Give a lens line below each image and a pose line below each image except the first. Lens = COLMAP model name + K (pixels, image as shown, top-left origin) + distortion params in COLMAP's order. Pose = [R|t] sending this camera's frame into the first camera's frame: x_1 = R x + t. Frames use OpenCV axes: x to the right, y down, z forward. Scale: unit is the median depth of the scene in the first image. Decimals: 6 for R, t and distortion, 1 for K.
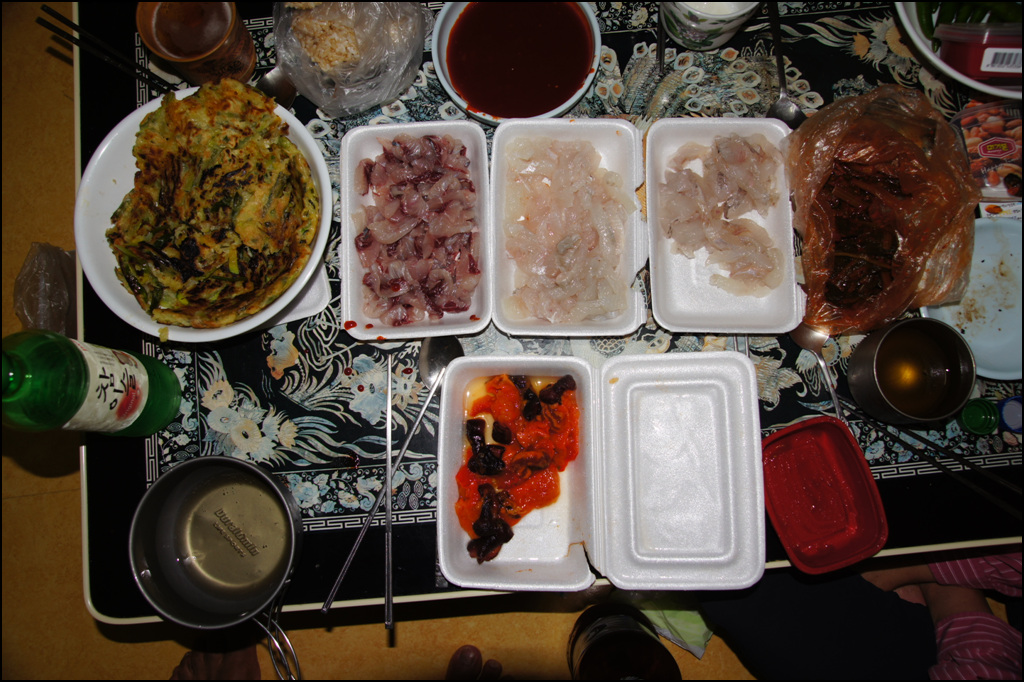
lens RADIAL K [[818.0, 0, 507.7], [0, 818.0, 342.2], [0, 0, 1]] dist [-0.123022, 0.133913]
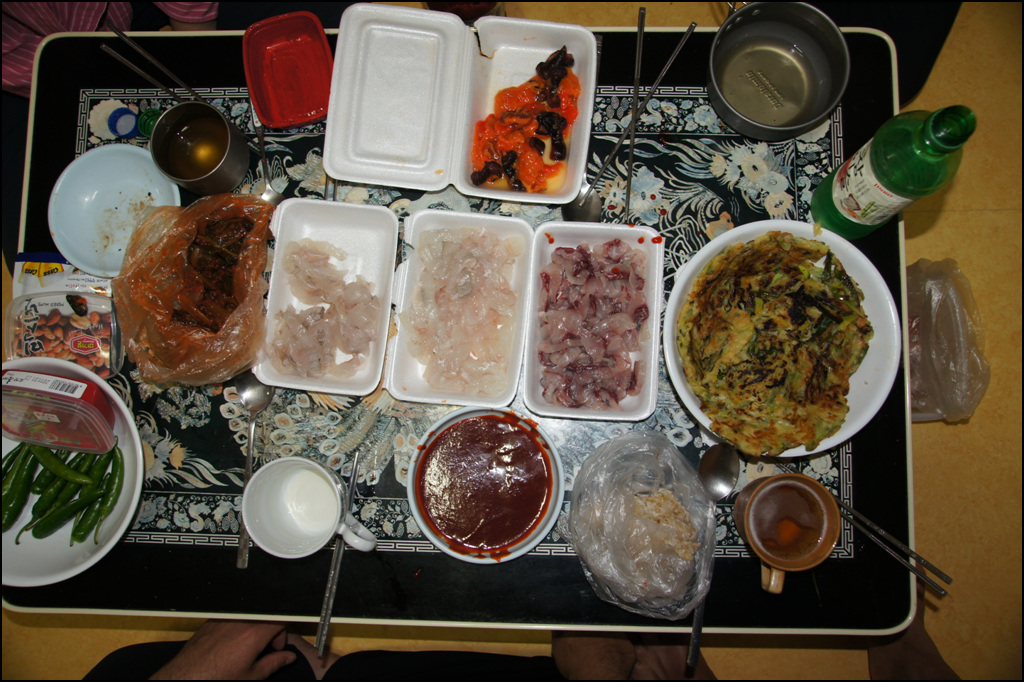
lens RADIAL K [[818.0, 0, 507.7], [0, 818.0, 342.2], [0, 0, 1]] dist [-0.123022, 0.133913]
pose [[-0.991506, -0.099890, 0.083299, -0.091938], [0.116679, -0.966098, 0.230306, -0.441361], [0.057470, 0.238069, 0.969547, -0.094517]]
